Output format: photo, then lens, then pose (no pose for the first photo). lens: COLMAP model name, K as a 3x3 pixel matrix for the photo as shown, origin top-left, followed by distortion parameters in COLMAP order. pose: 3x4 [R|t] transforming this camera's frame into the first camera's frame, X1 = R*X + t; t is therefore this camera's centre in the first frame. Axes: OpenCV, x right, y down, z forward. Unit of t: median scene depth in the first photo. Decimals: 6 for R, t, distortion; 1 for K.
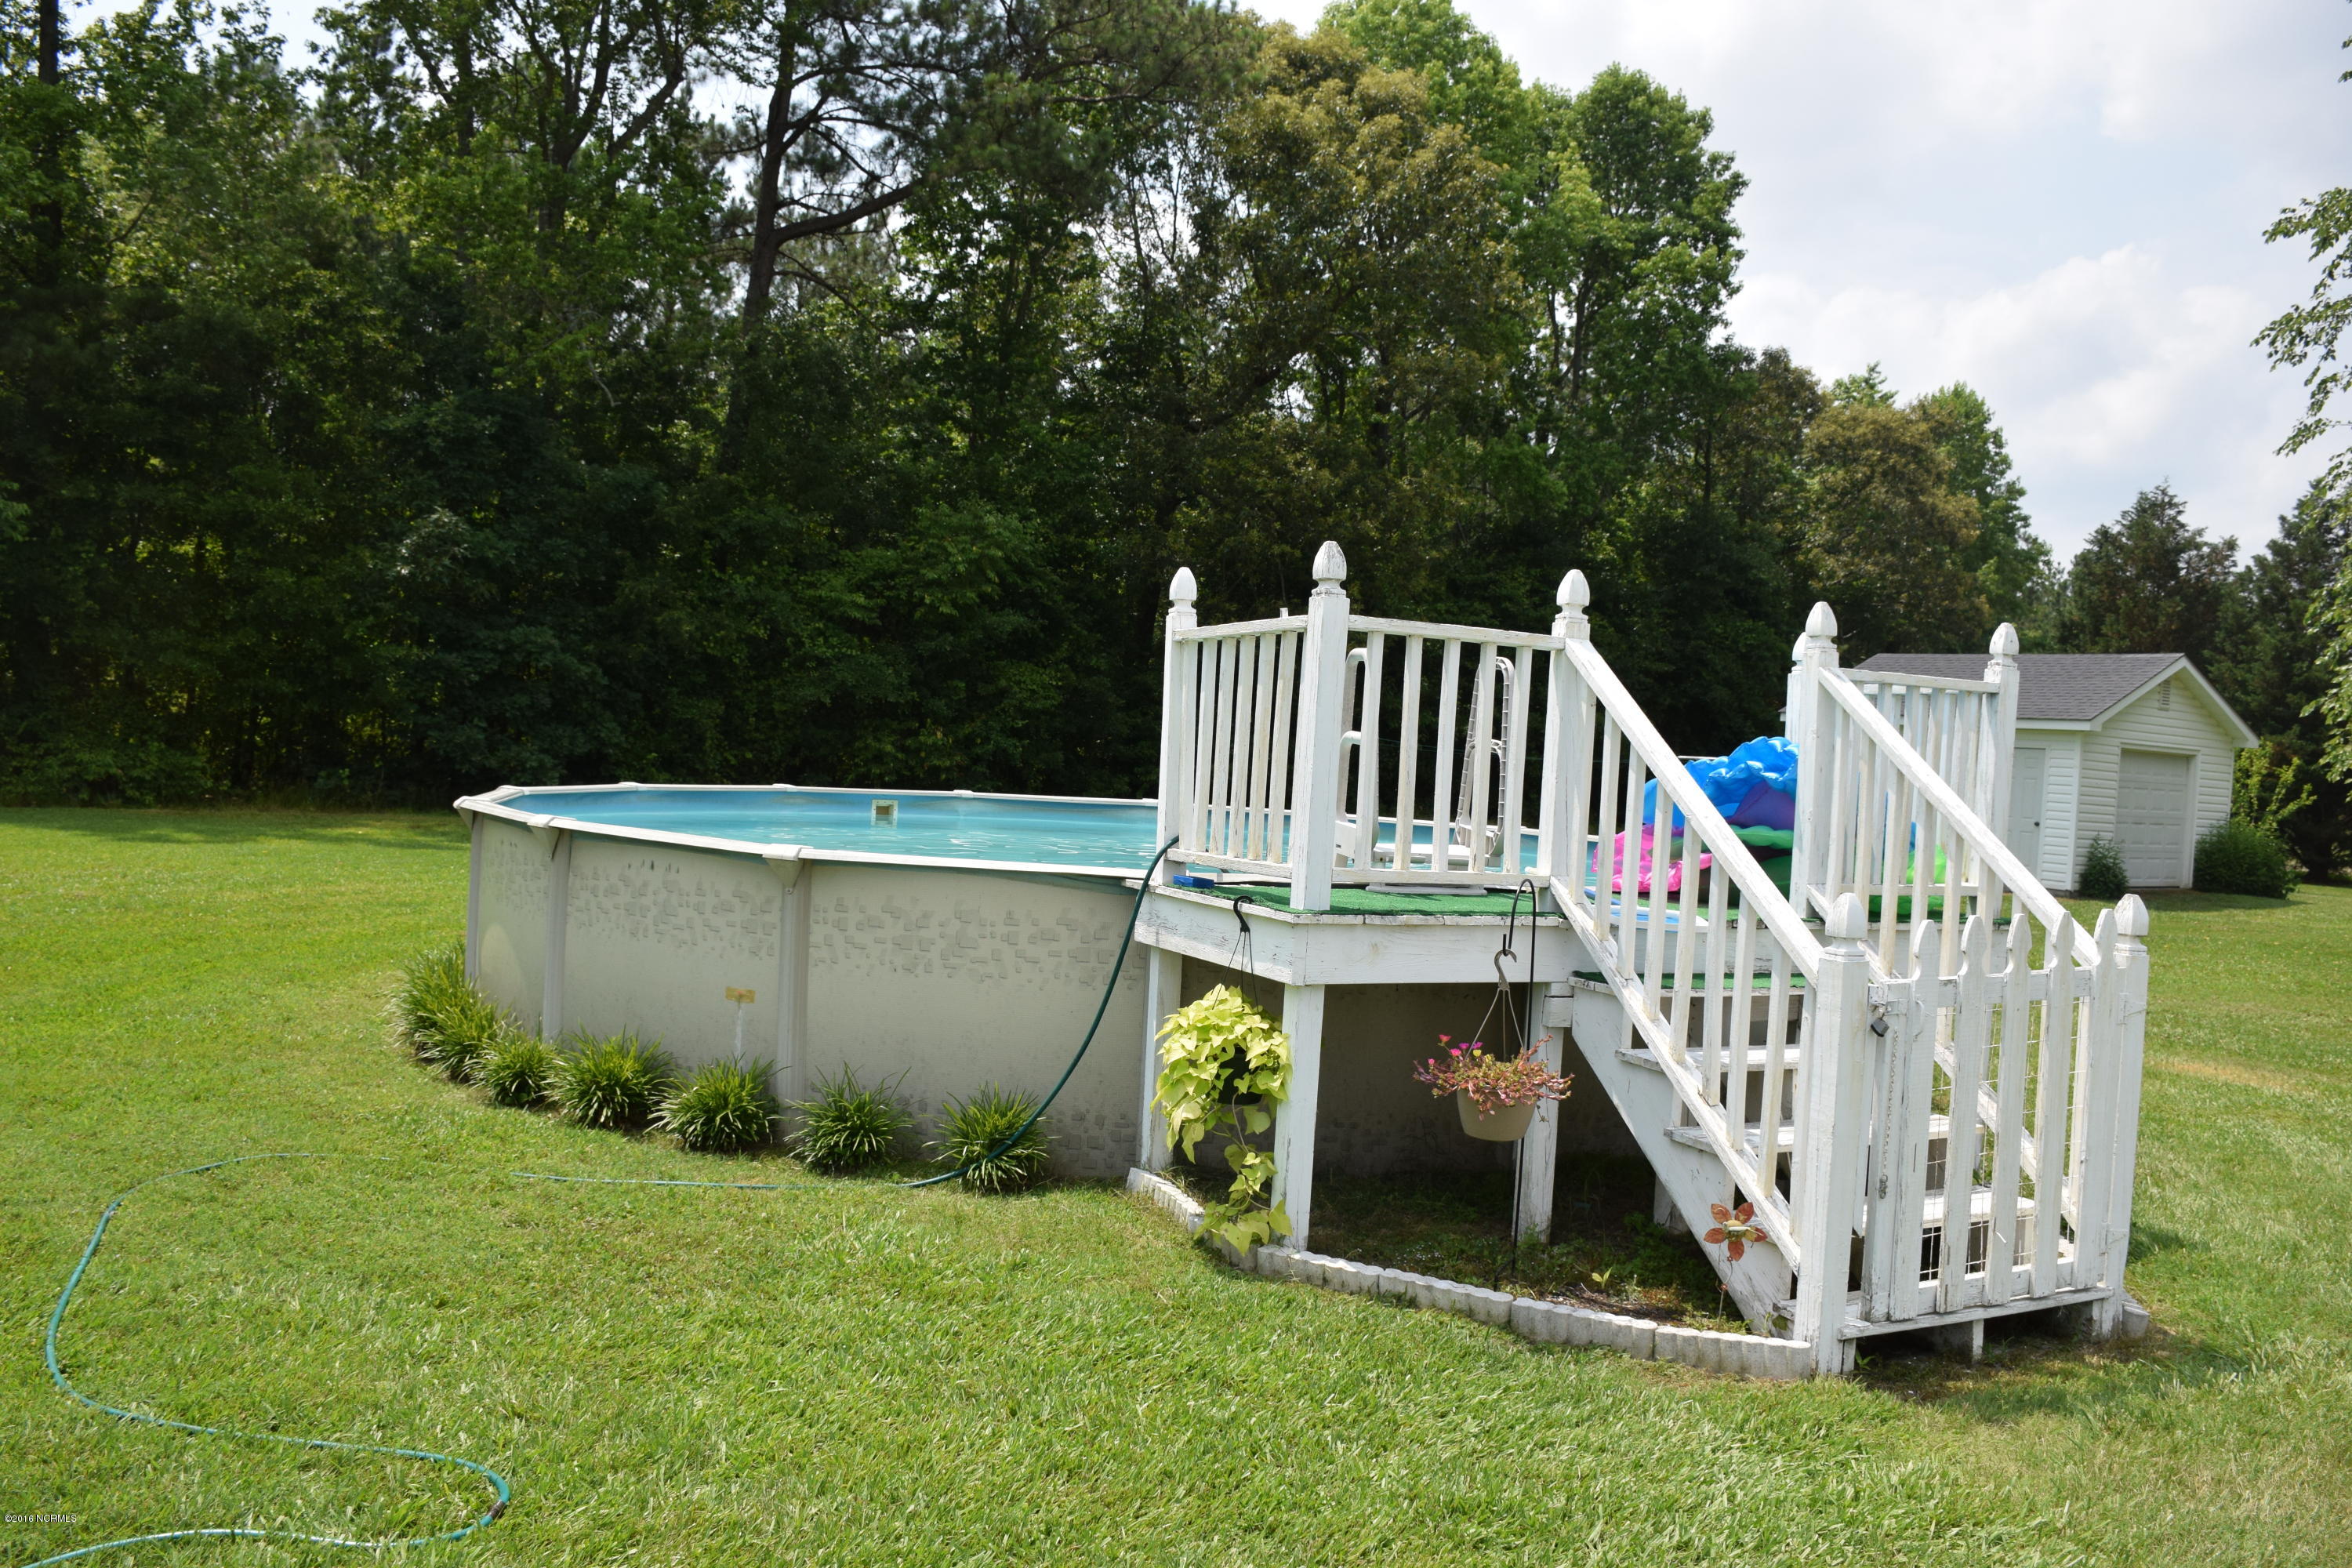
lens RADIAL K [[1831.8, 0, 1181.6], [0, 1831.8, 785.3], [0, 0, 1]] dist [-0.136276, 0.075554]
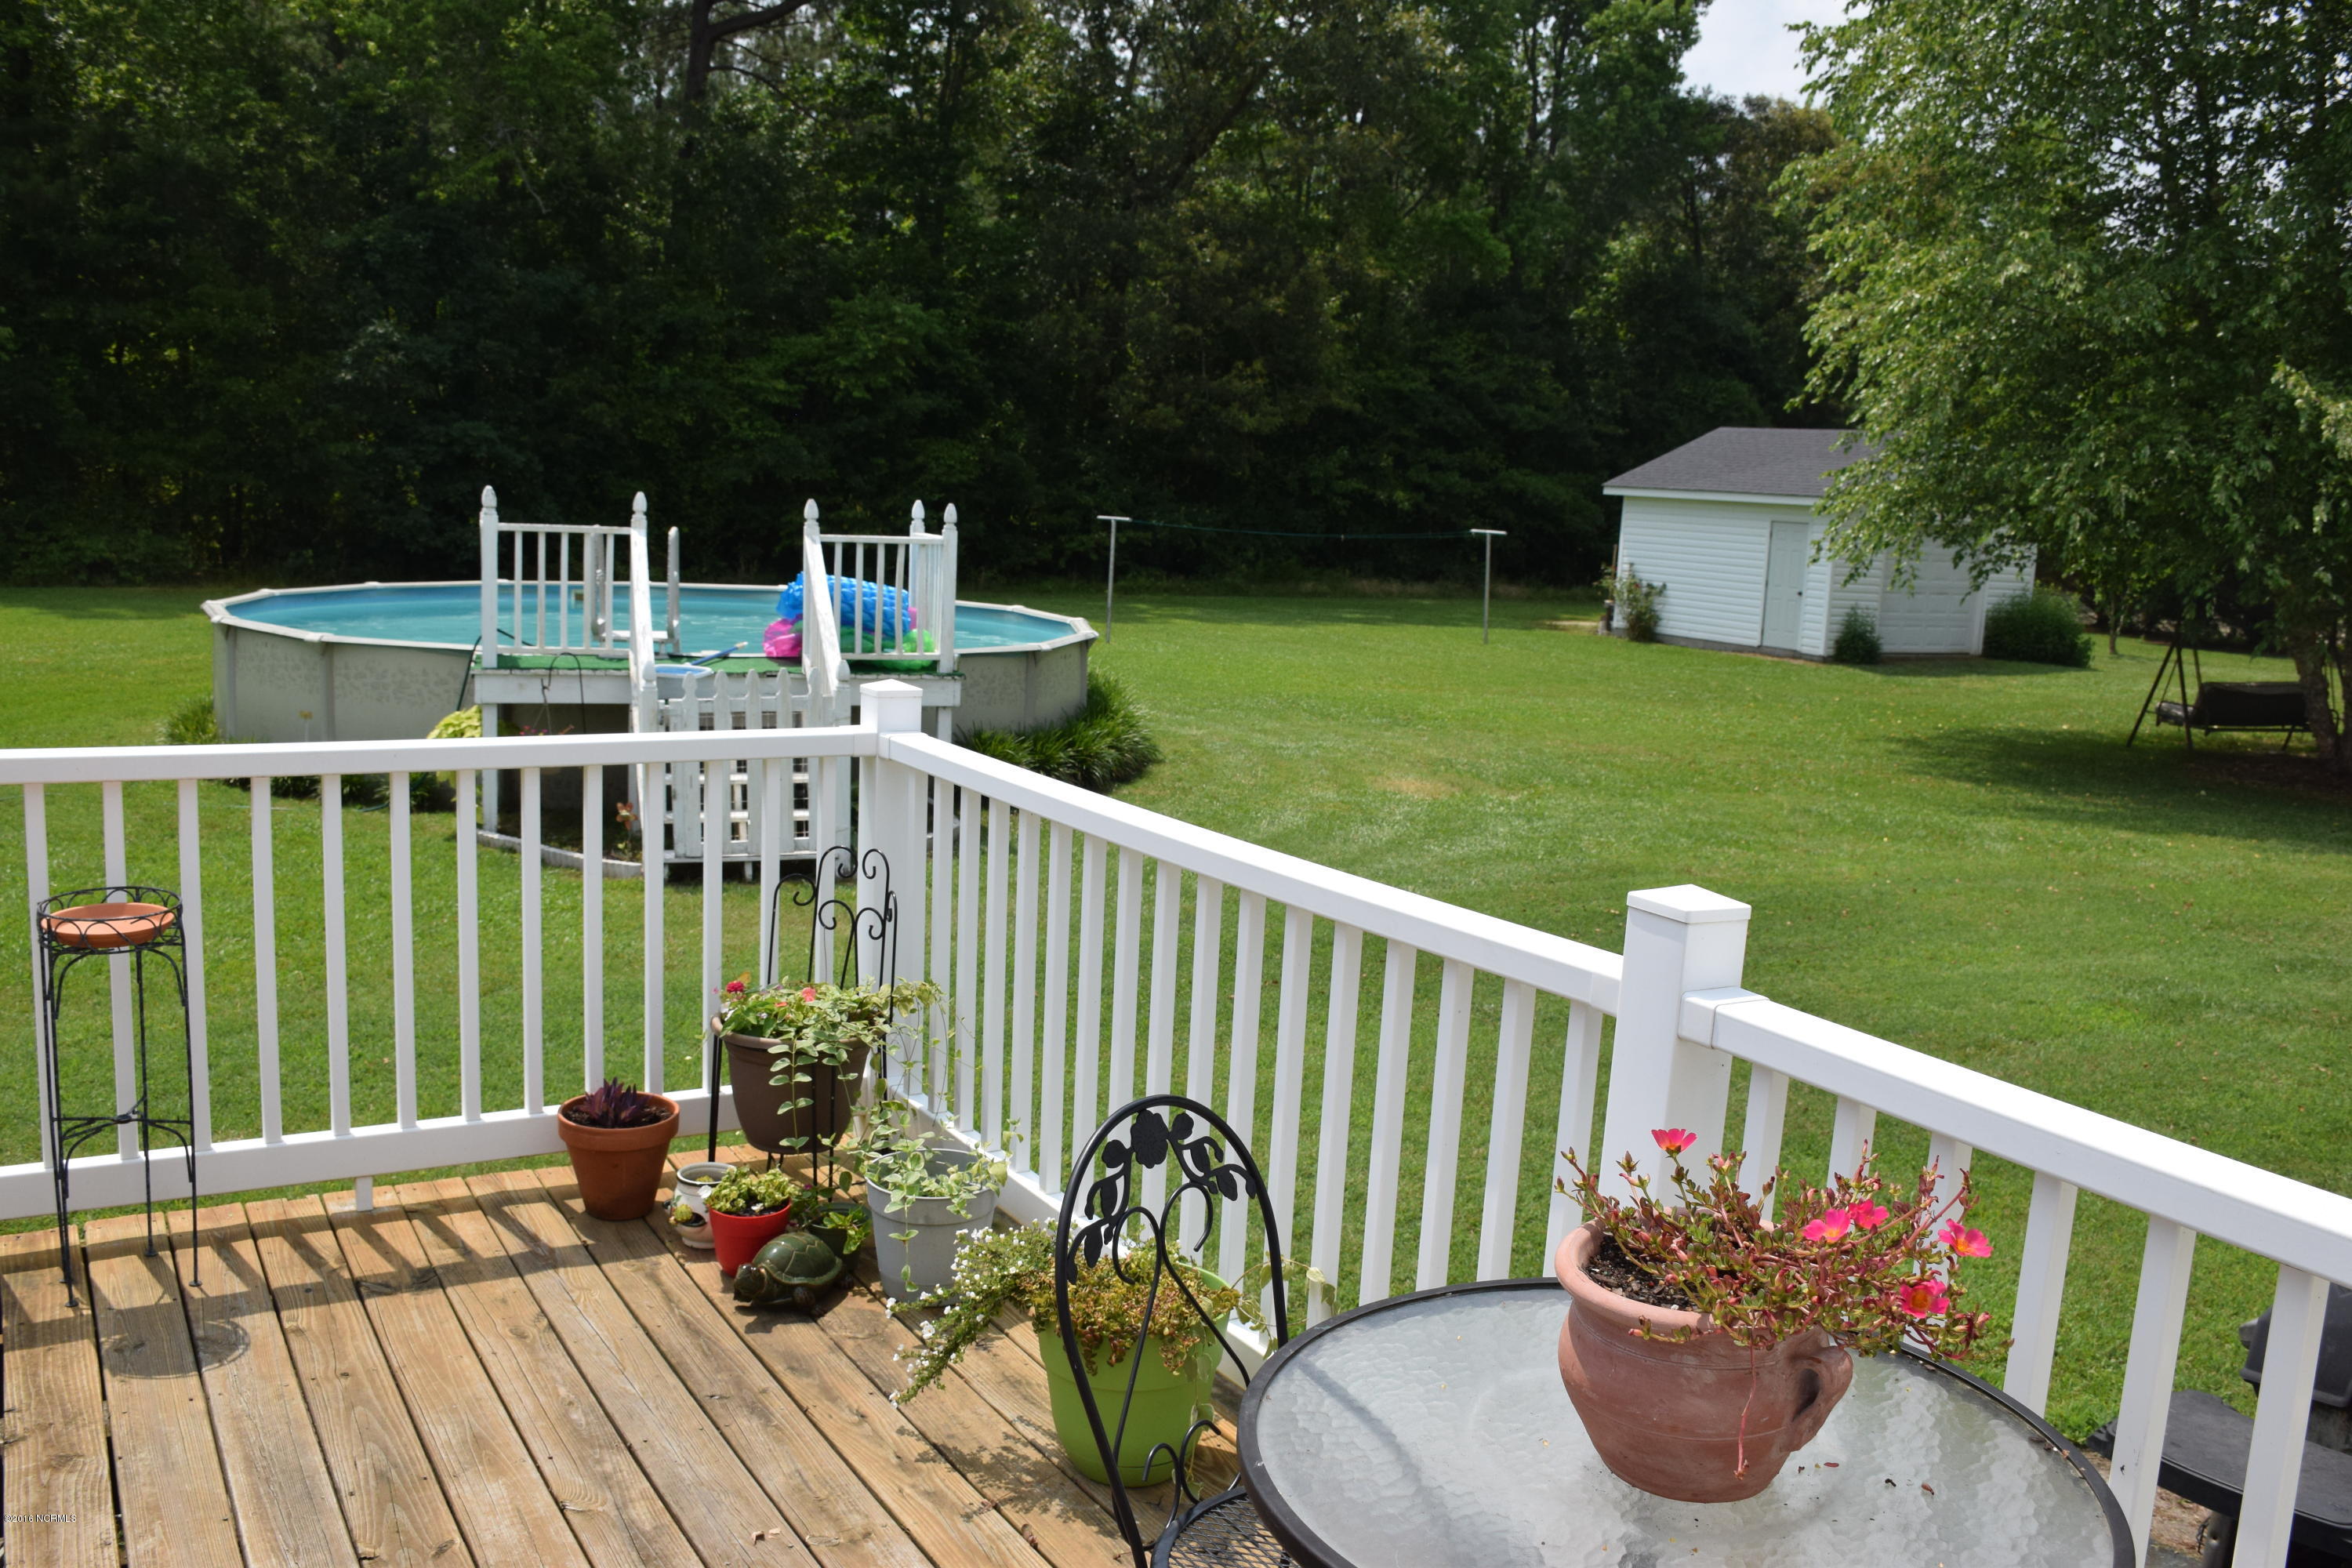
lens RADIAL K [[1986.1, 0, 1172.0], [0, 1986.1, 784.4], [0, 0, 1]] dist [-0.082674, 0.066231]
pose [[0.995833, 0.006271, -0.090977, 0.167327], [0.005257, 0.992025, 0.125931, -0.012361], [0.091041, -0.125885, 0.987859, -0.182121]]
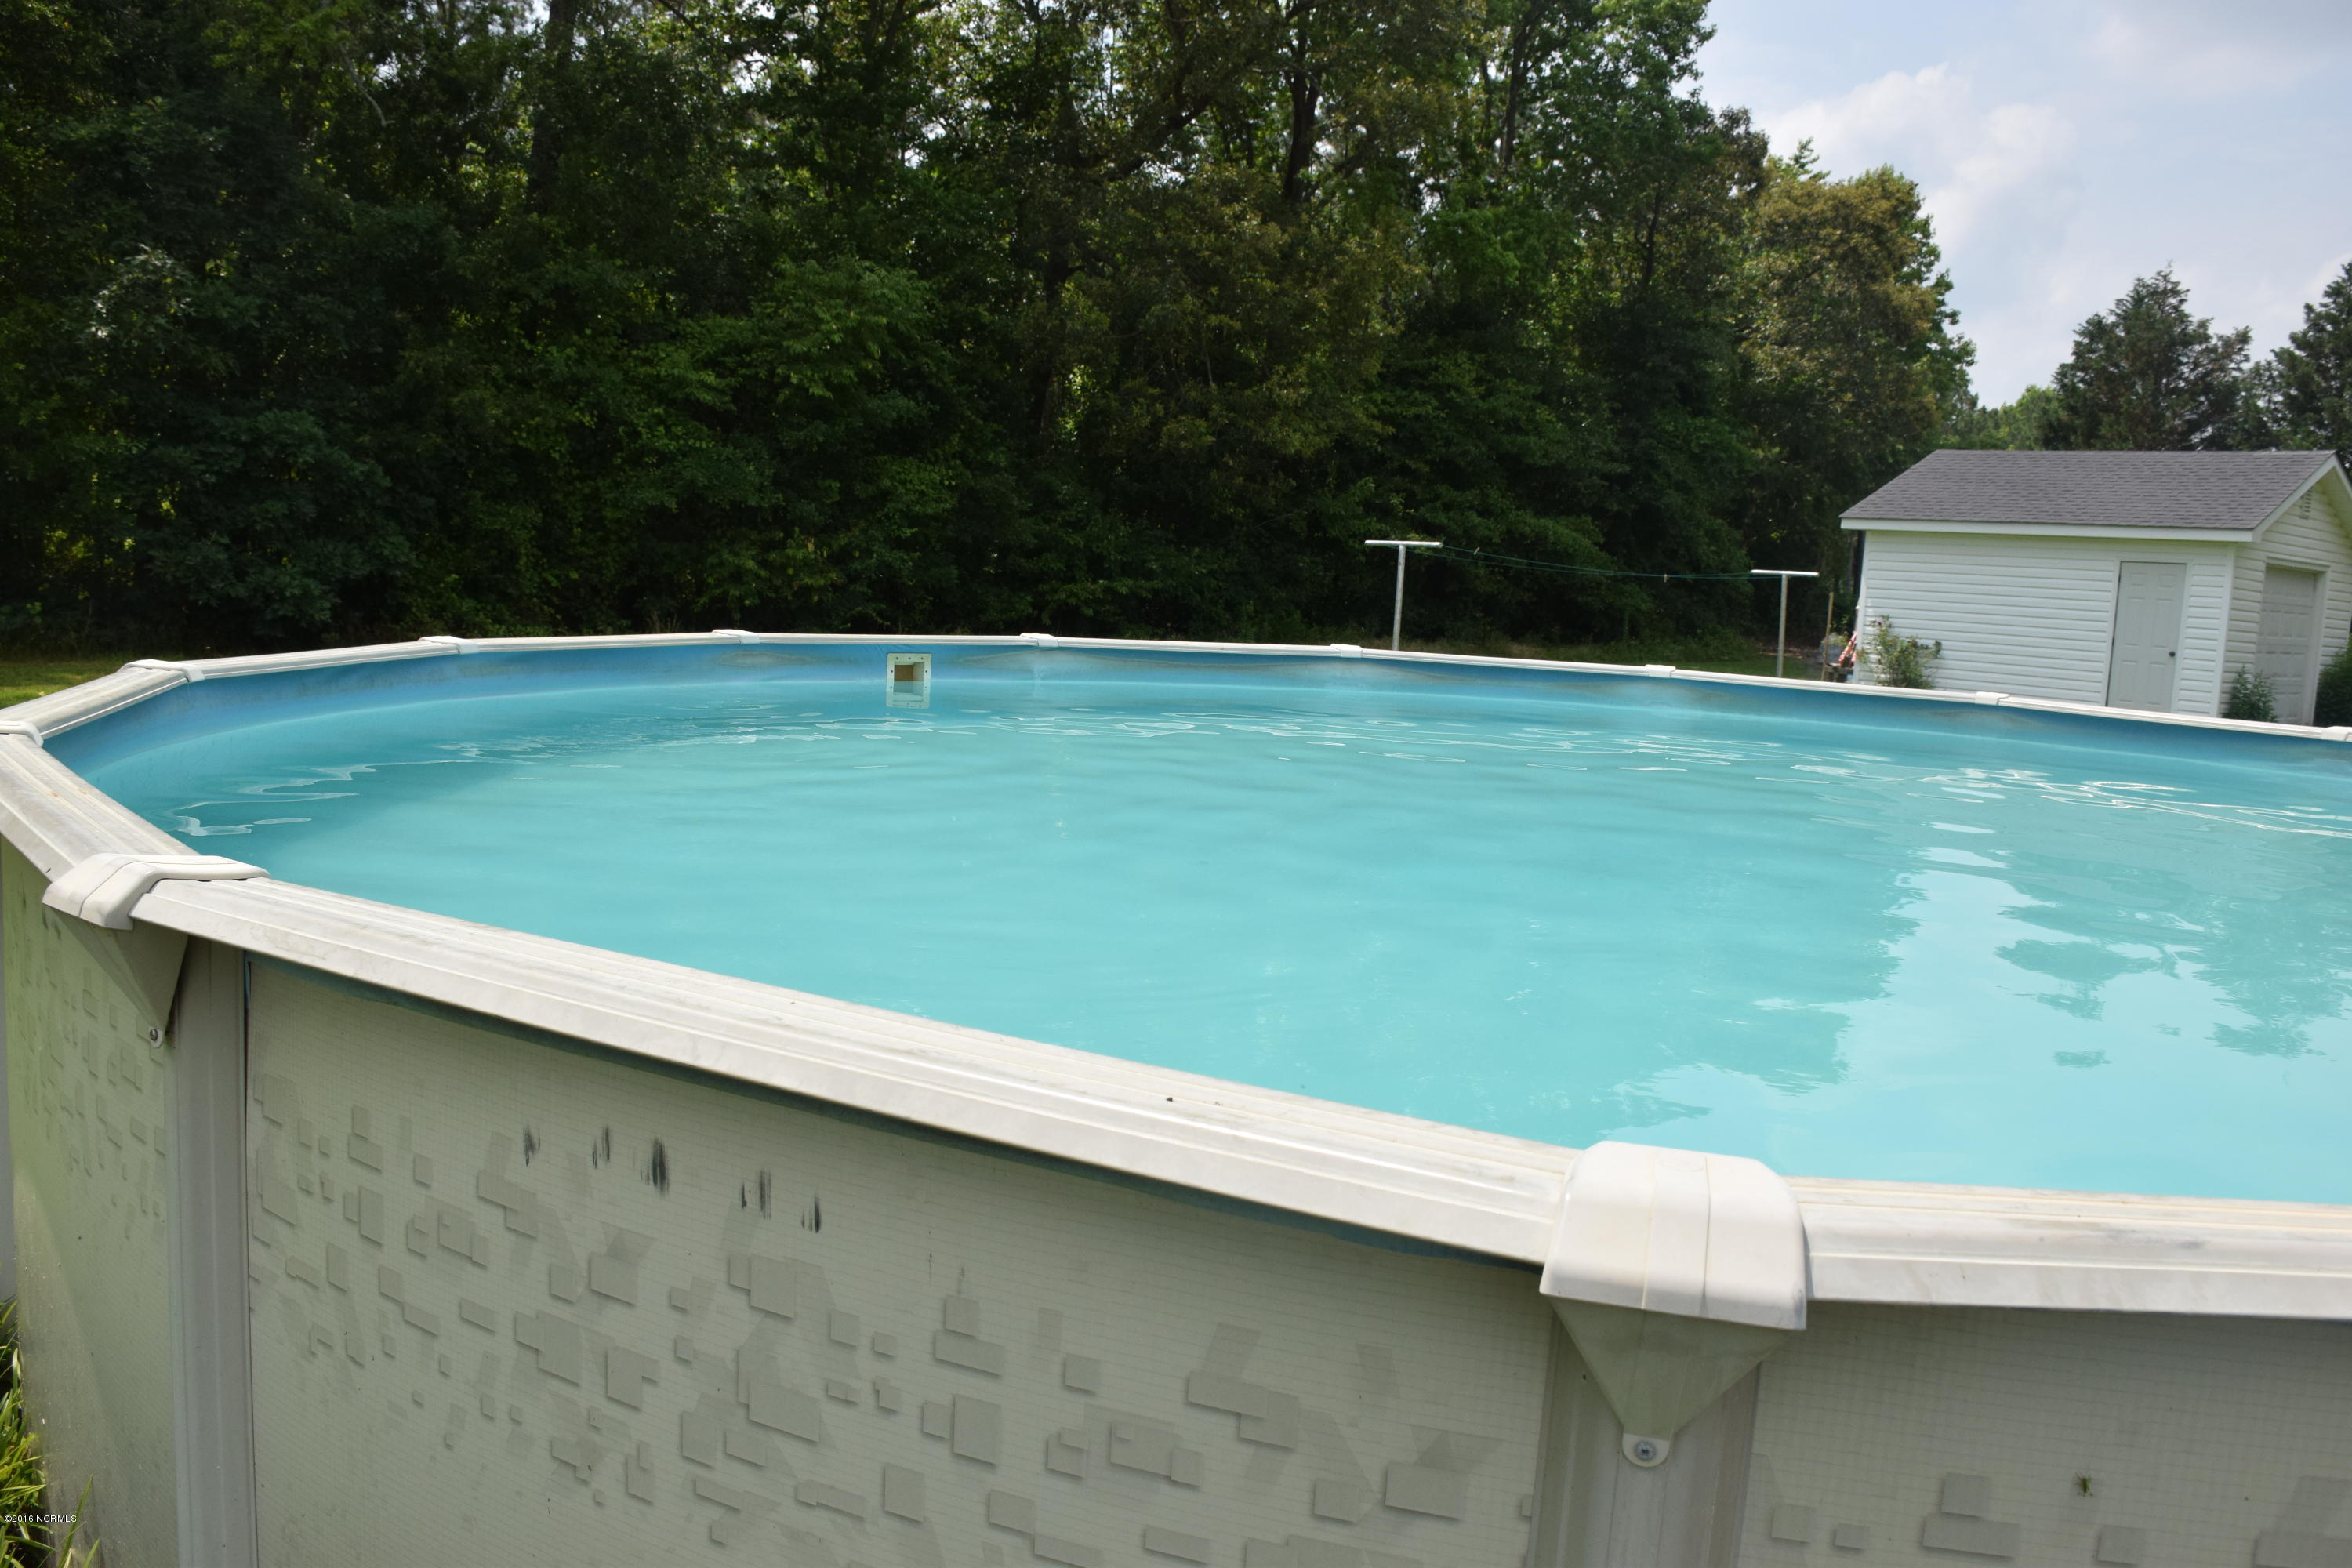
lens RADIAL K [[1831.8, 0, 1183.0], [0, 1831.8, 795.3], [0, 0, 1]] dist [-0.136276, 0.075554]
pose [[0.994391, -0.018154, 0.104194, -0.055640], [0.006924, 0.994219, 0.107144, -0.003320], [-0.105537, -0.105822, 0.988769, 0.175666]]
